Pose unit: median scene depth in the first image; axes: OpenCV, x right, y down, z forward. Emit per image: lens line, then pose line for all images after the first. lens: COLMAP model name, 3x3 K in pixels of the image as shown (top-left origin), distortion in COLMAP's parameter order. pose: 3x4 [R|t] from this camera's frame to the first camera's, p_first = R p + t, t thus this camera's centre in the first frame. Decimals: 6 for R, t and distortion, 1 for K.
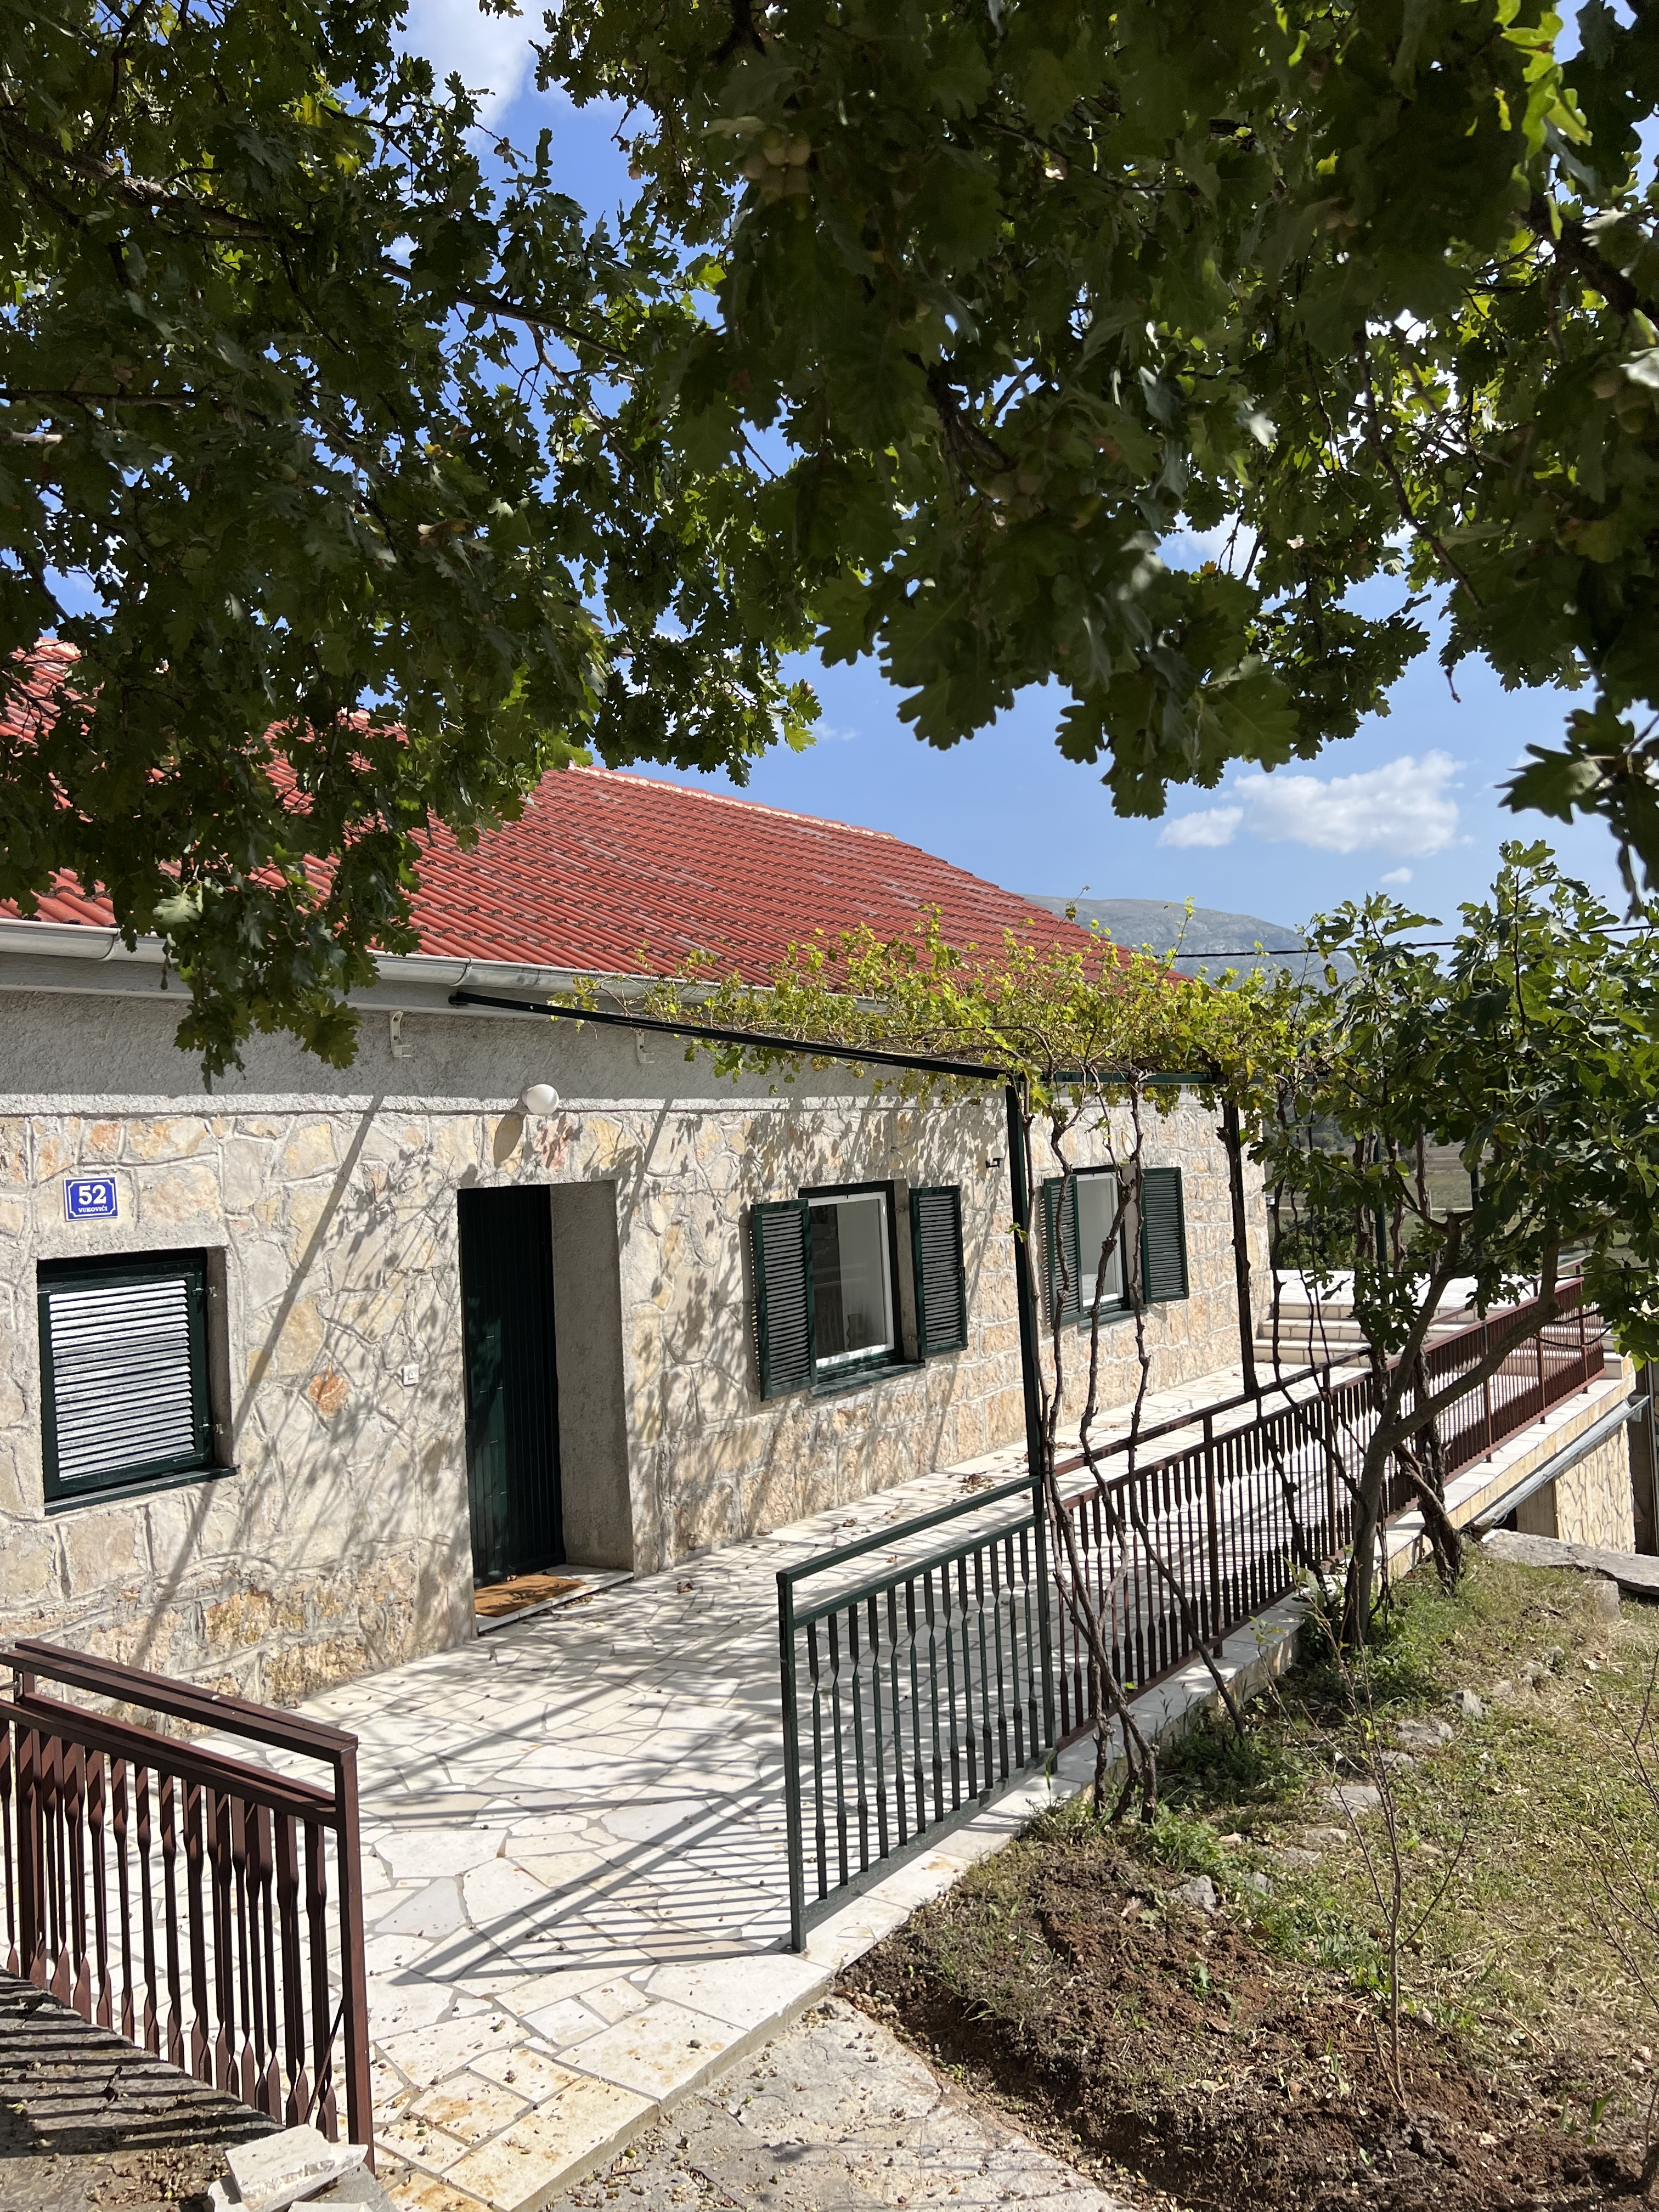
lens RADIAL K [[1713.8, 0, 868.4], [0, 1713.8, 1105.7], [0, 0, 1]] dist [0.057848, -0.066190]
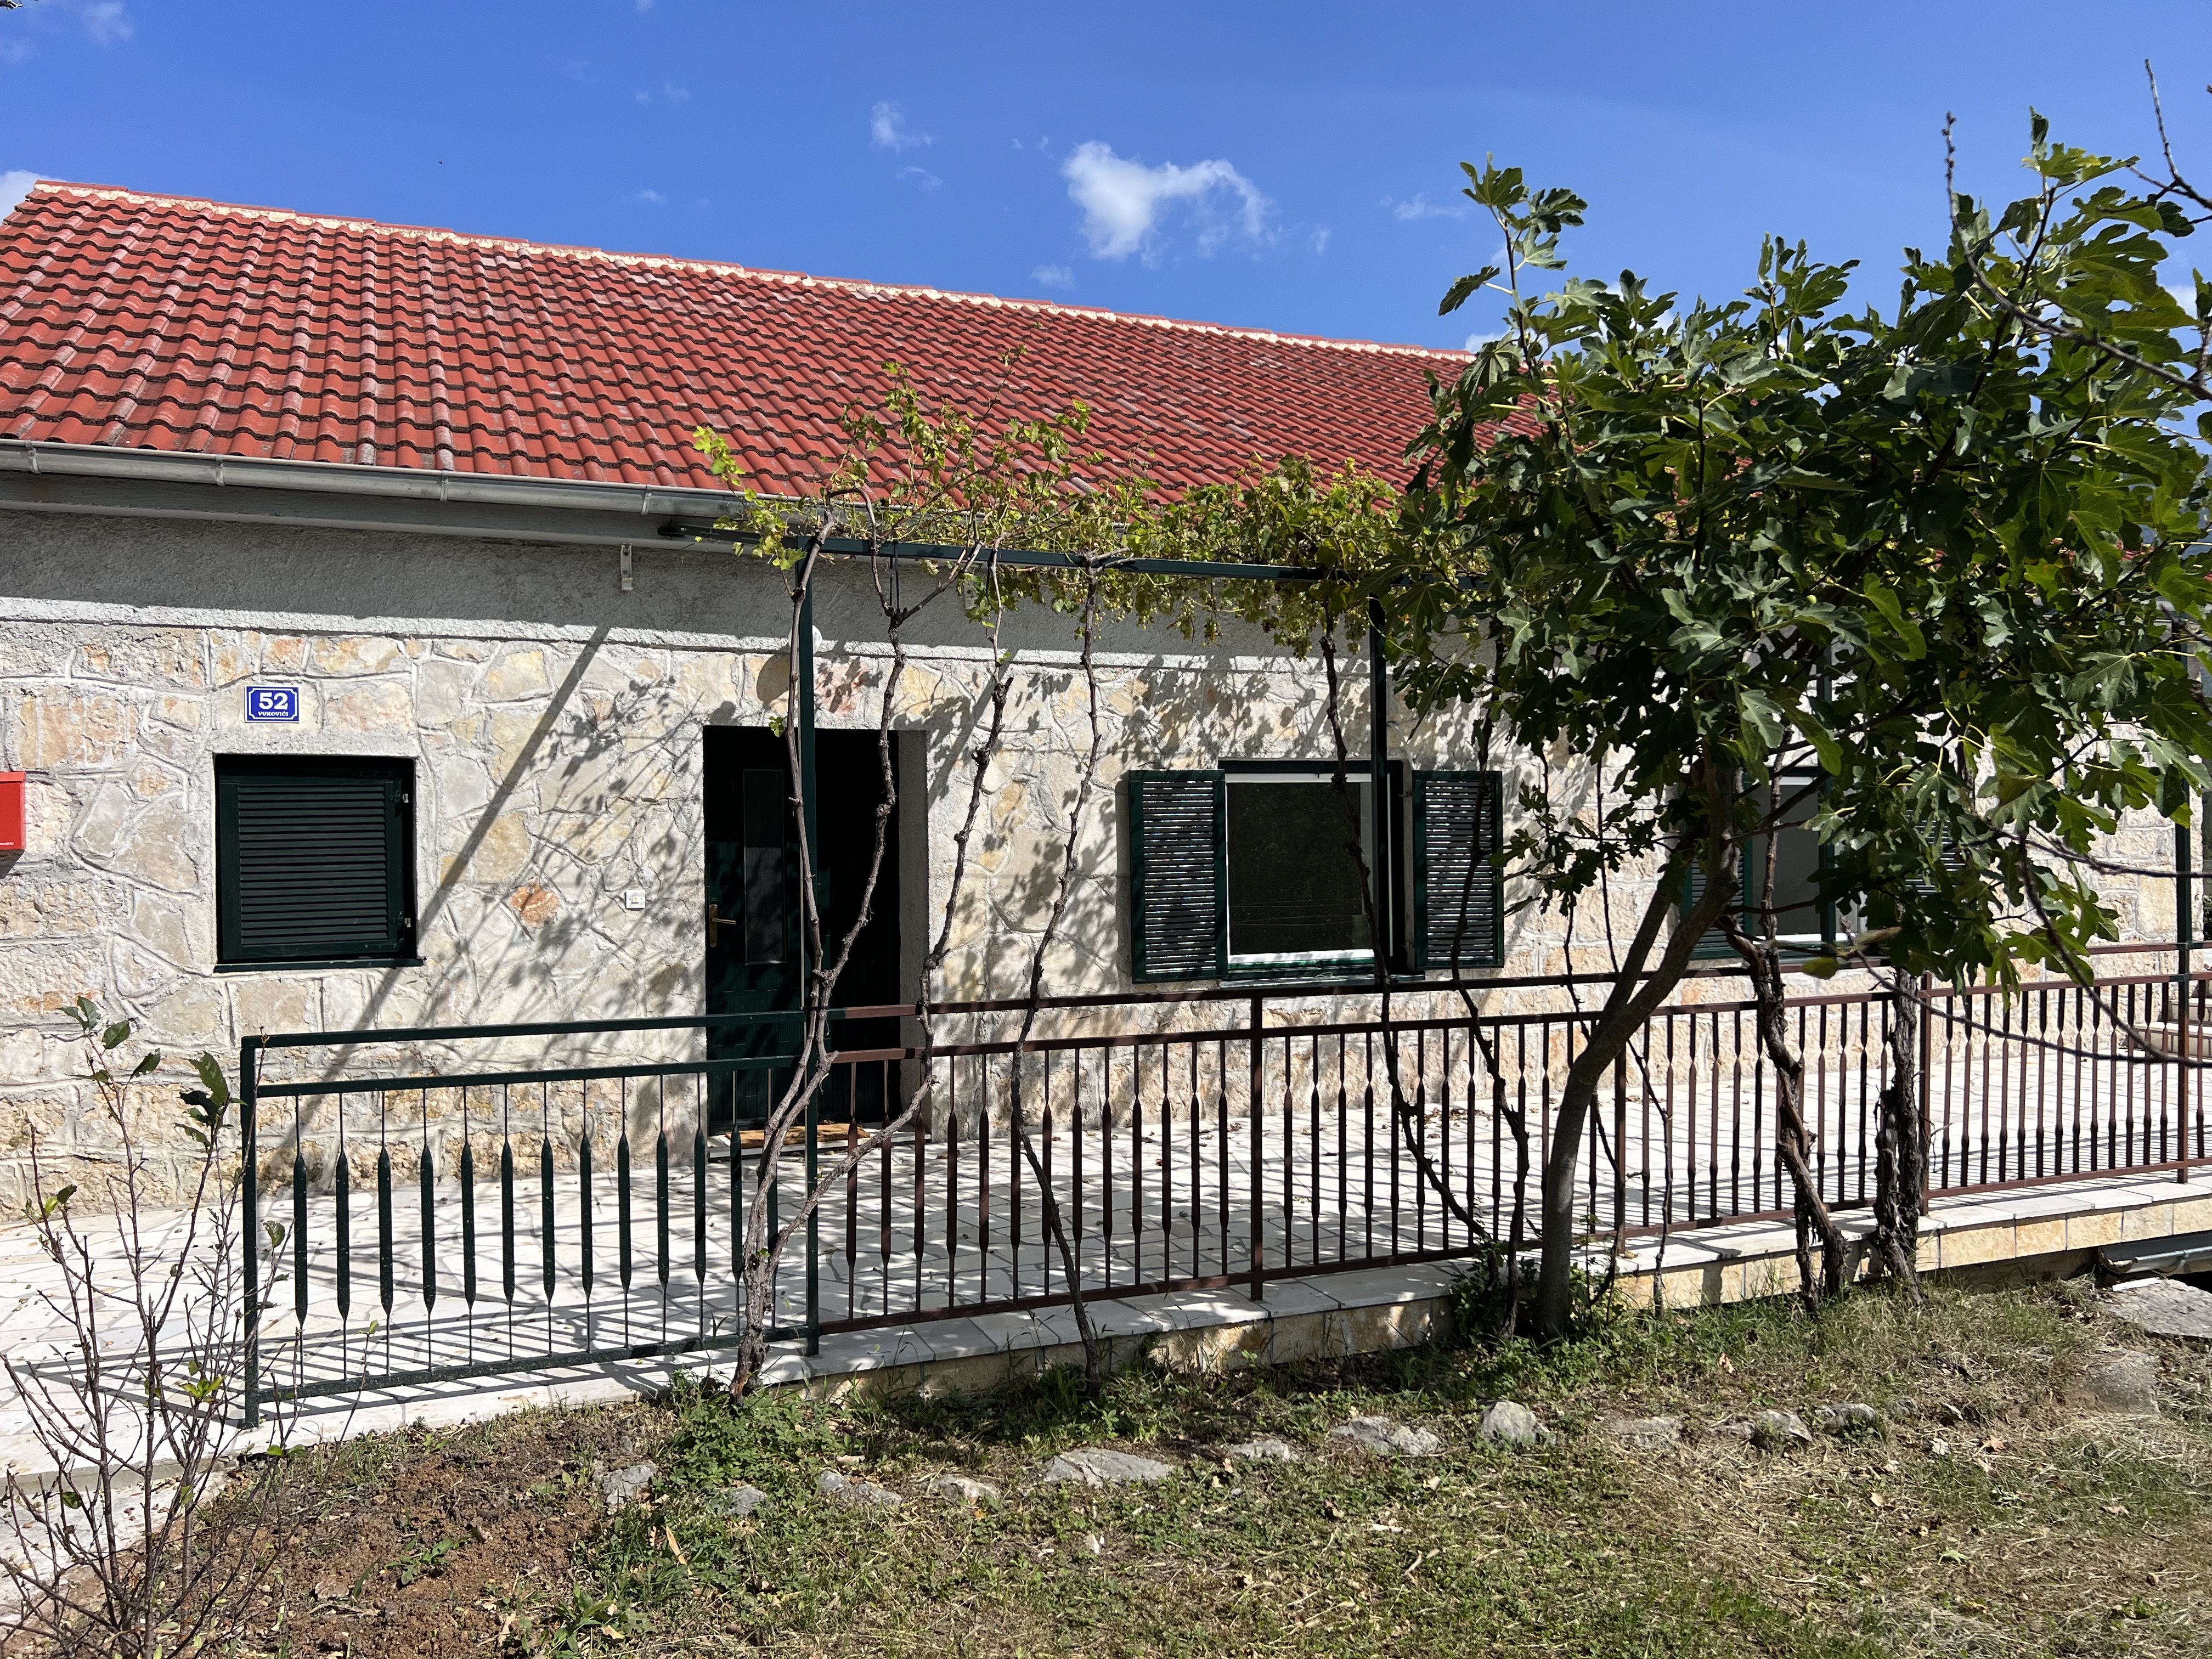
lens RADIAL K [[1719.0, 0, 1118.8], [0, 1719.0, 843.1], [0, 0, 1]] dist [0.054955, -0.063825]
pose [[0.840245, 0.037658, -0.540898, 0.544421], [-0.016423, 0.998895, 0.044033, 0.072918], [0.541959, -0.028115, 0.839935, 0.290302]]
